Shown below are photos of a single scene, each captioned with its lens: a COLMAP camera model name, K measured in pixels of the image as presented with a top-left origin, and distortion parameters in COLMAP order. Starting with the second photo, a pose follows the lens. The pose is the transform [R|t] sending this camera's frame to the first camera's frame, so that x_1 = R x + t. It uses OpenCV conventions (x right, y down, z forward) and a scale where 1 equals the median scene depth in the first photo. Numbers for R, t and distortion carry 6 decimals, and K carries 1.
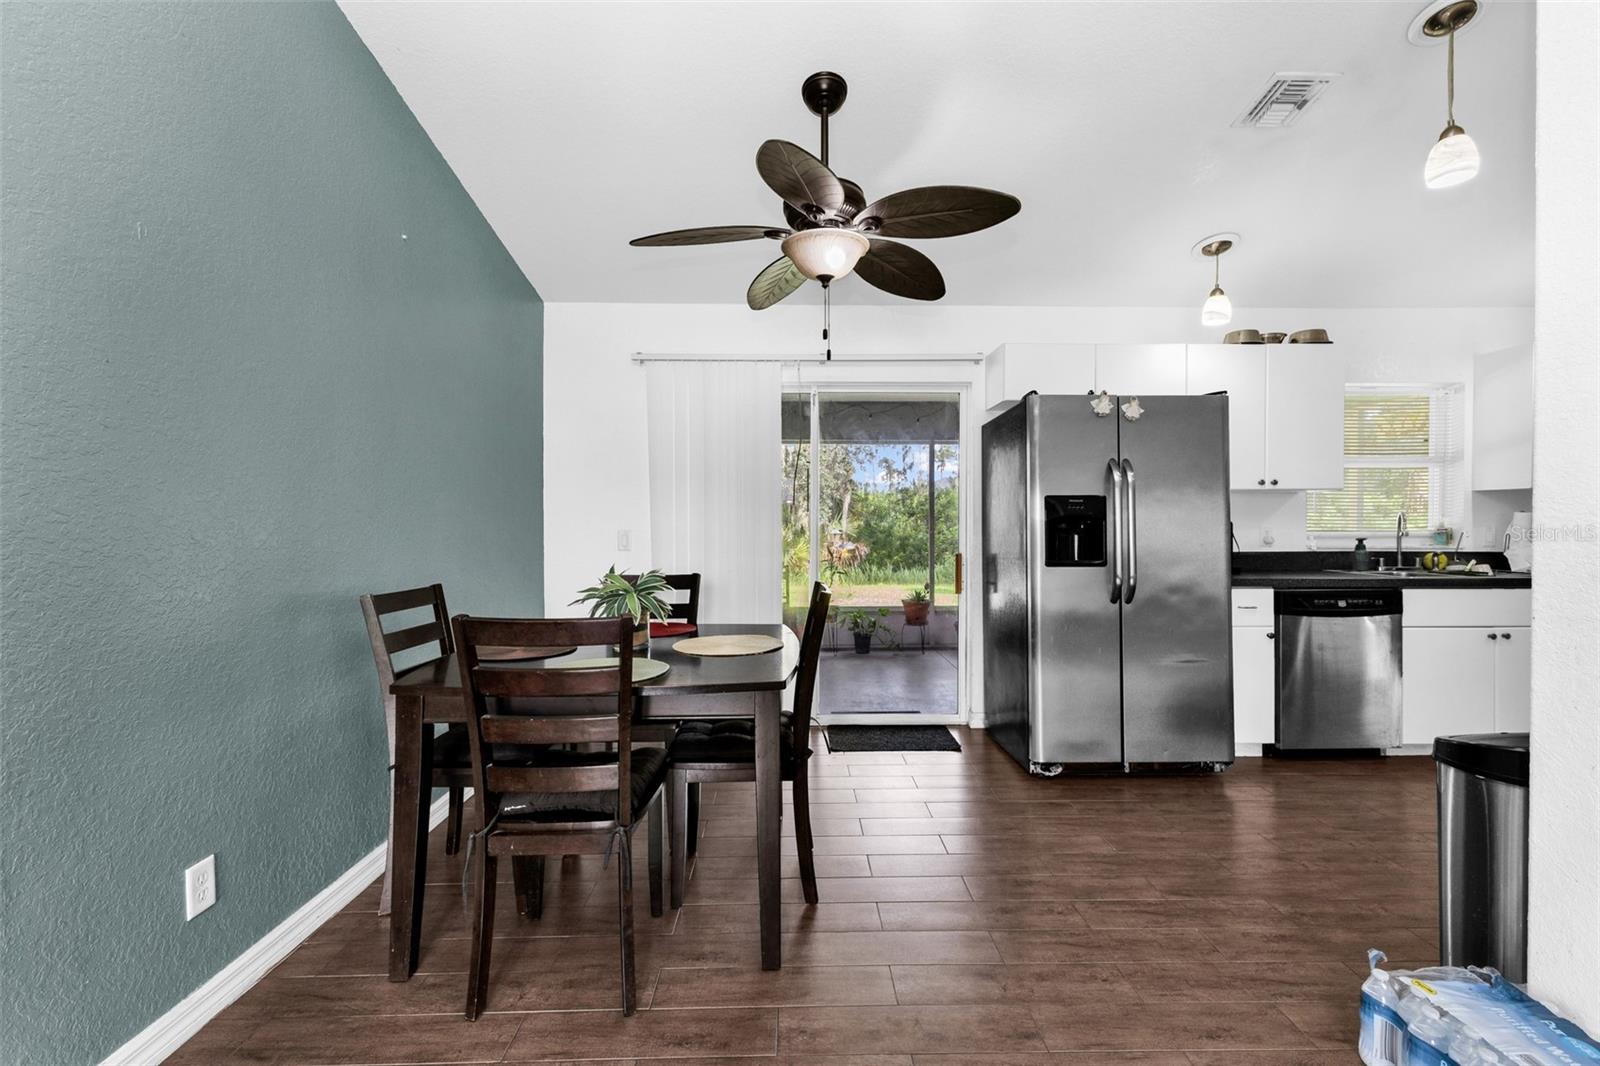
lens RADIAL K [[690.1, 0, 800.0], [0, 690.1, 533.0], [0, 0, 1]] dist [0.001263, -0.000110]
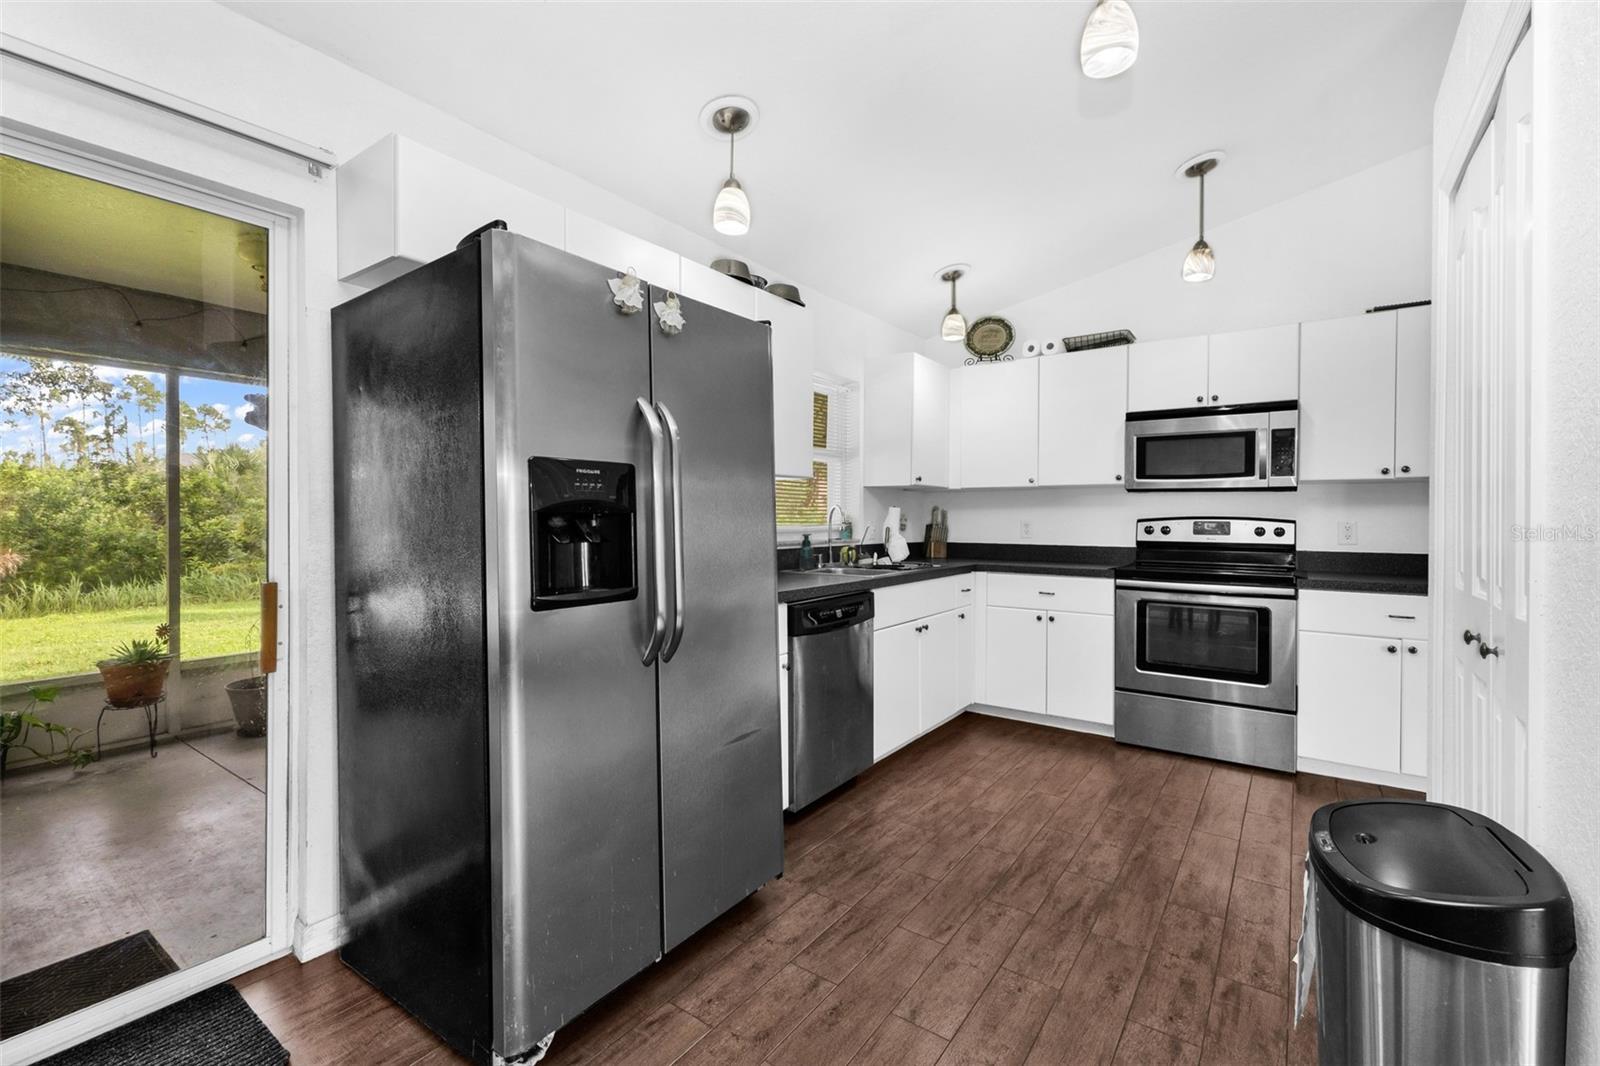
lens RADIAL K [[691.2, 0, 804.8], [0, 691.2, 519.9], [0, 0, 1]] dist [0.003627, -0.000001]
pose [[0.592359, -0.001447, 0.805673, 0.079739], [0.008684, 0.999952, -0.004589, -0.006749], [-0.805627, 0.009715, 0.592343, 0.492068]]
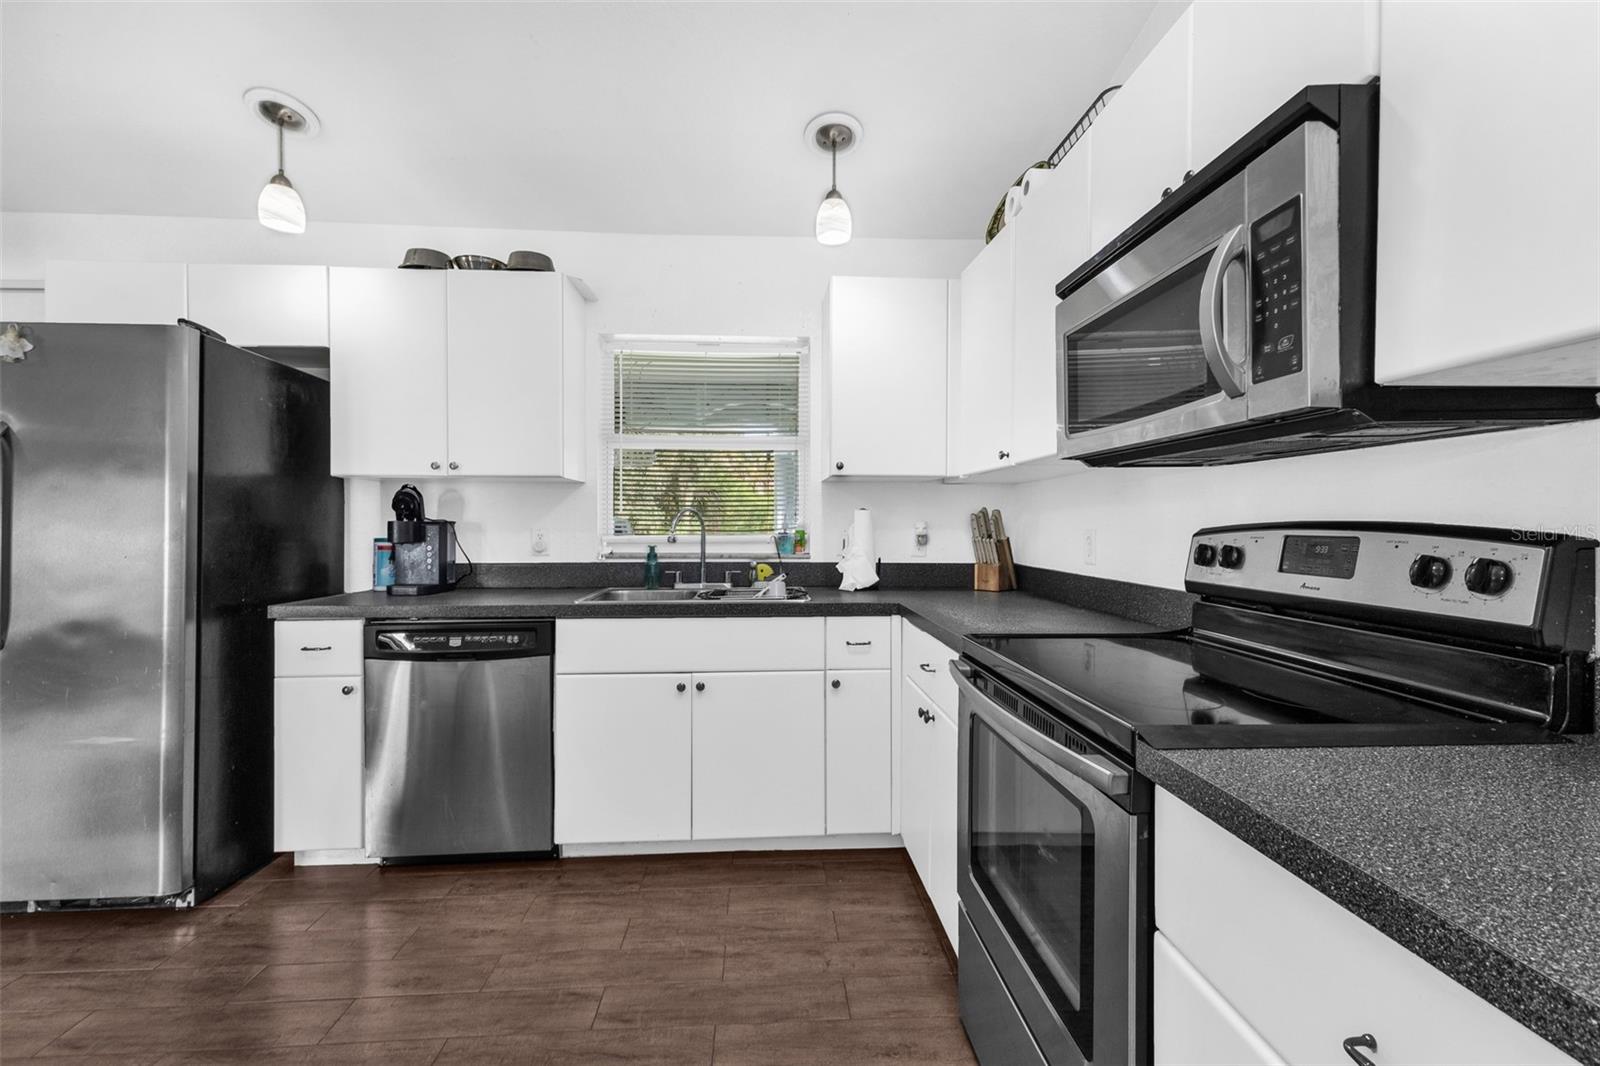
lens RADIAL K [[691.9, 0, 800.0], [0, 691.9, 533.0], [0, 0, 1]] dist [0.013156, -0.000107]
pose [[0.999153, 0.001221, 0.041127, 1.004177], [-0.001184, 0.999999, -0.000902, -0.004492], [-0.041128, 0.000853, 0.999154, 0.275401]]
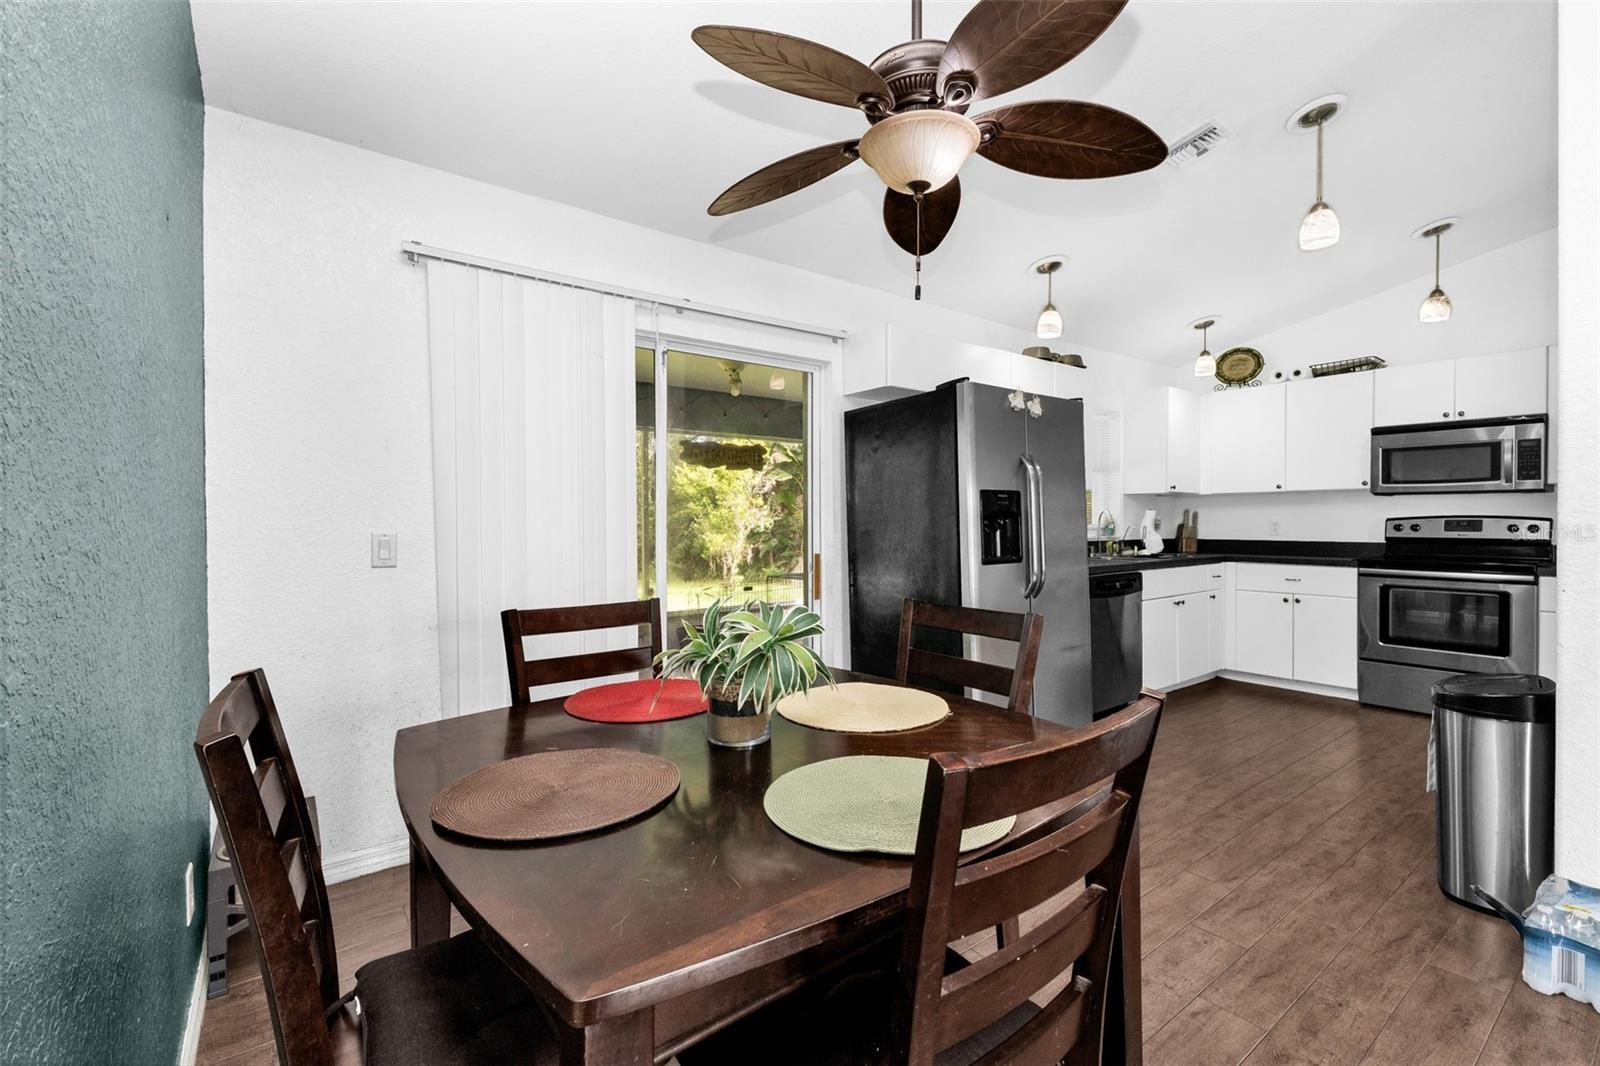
lens RADIAL K [[687.0, 0, 790.9], [0, 687.0, 526.1], [0, 0, 1]] dist [-0.000626, -0.000573]
pose [[0.814223, -0.008776, 0.580485, -0.341512], [0.012580, 0.999918, -0.002528, -0.004344], [-0.580415, 0.009361, 0.814267, 0.325943]]
